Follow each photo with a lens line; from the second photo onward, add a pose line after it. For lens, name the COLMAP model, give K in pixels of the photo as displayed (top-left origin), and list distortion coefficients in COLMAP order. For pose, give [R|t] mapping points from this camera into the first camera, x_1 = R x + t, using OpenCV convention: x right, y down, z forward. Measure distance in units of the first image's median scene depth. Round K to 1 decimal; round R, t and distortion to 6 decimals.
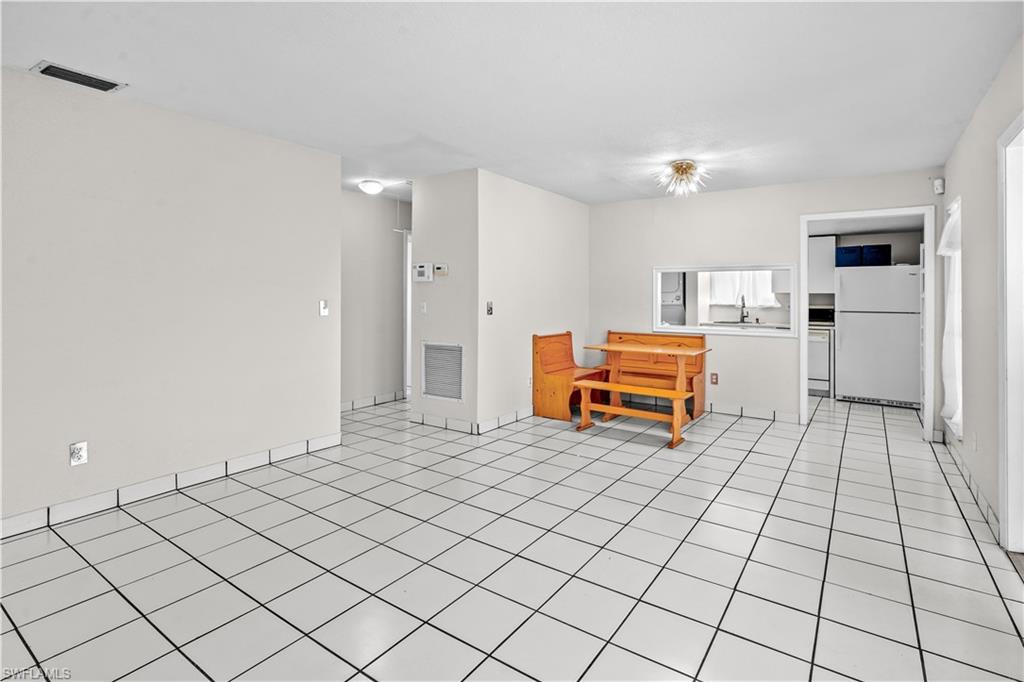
lens RADIAL K [[496.1, 0, 518.7], [0, 496.1, 294.0], [0, 0, 1]] dist [-0.000161, 0.000247]
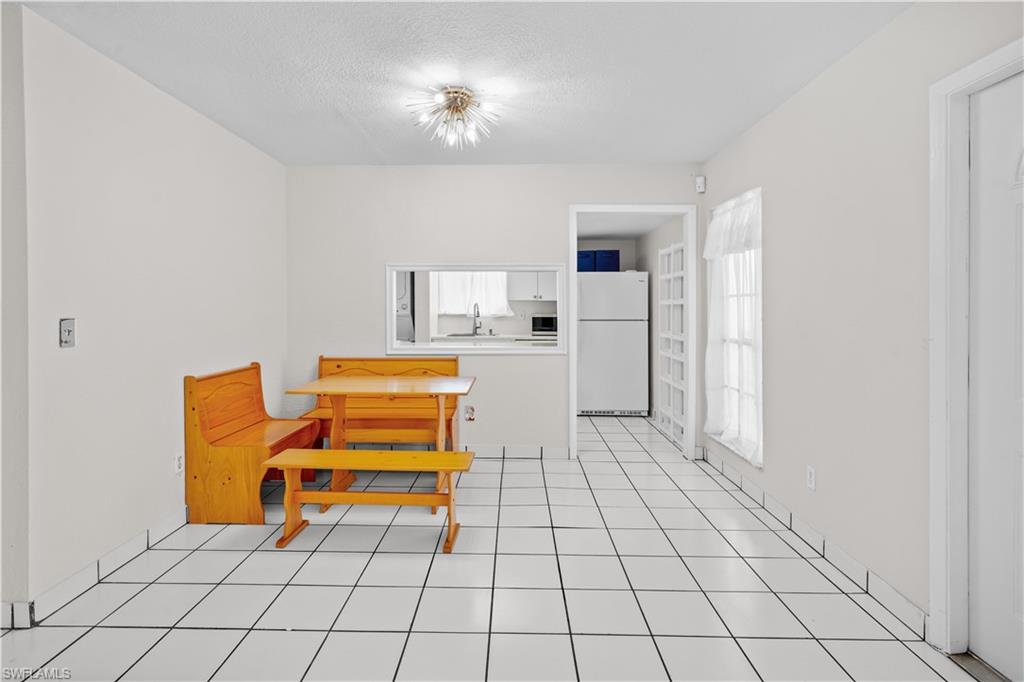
lens RADIAL K [[496.8, 0, 503.3], [0, 496.8, 307.3], [0, 0, 1]] dist [-0.003798, 0.000734]
pose [[0.833202, -0.008083, 0.552910, 0.018600], [0.003181, 0.999947, 0.009824, 0.002016], [-0.552960, -0.006427, 0.833183, 0.328858]]
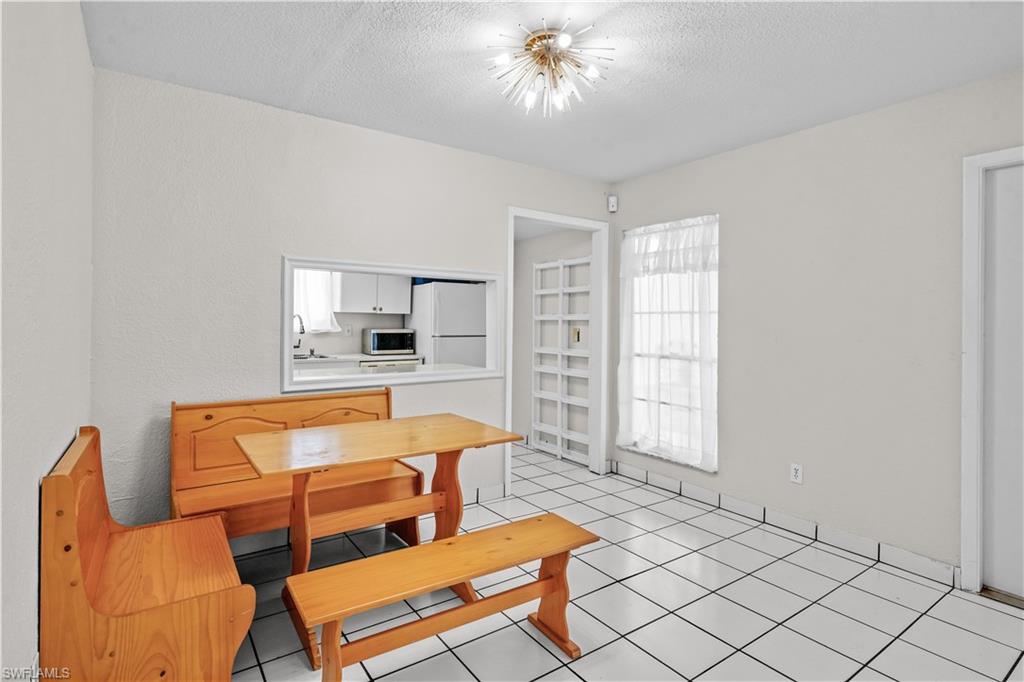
lens RADIAL K [[509.3, 0, 492.8], [0, 509.3, 319.6], [0, 0, 1]] dist [-0.001714, 0.000602]
pose [[0.356613, -0.001548, 0.934251, -0.113455], [-0.012367, 0.999903, 0.006377, 0.001400], [-0.934171, -0.013828, 0.356559, 0.662143]]
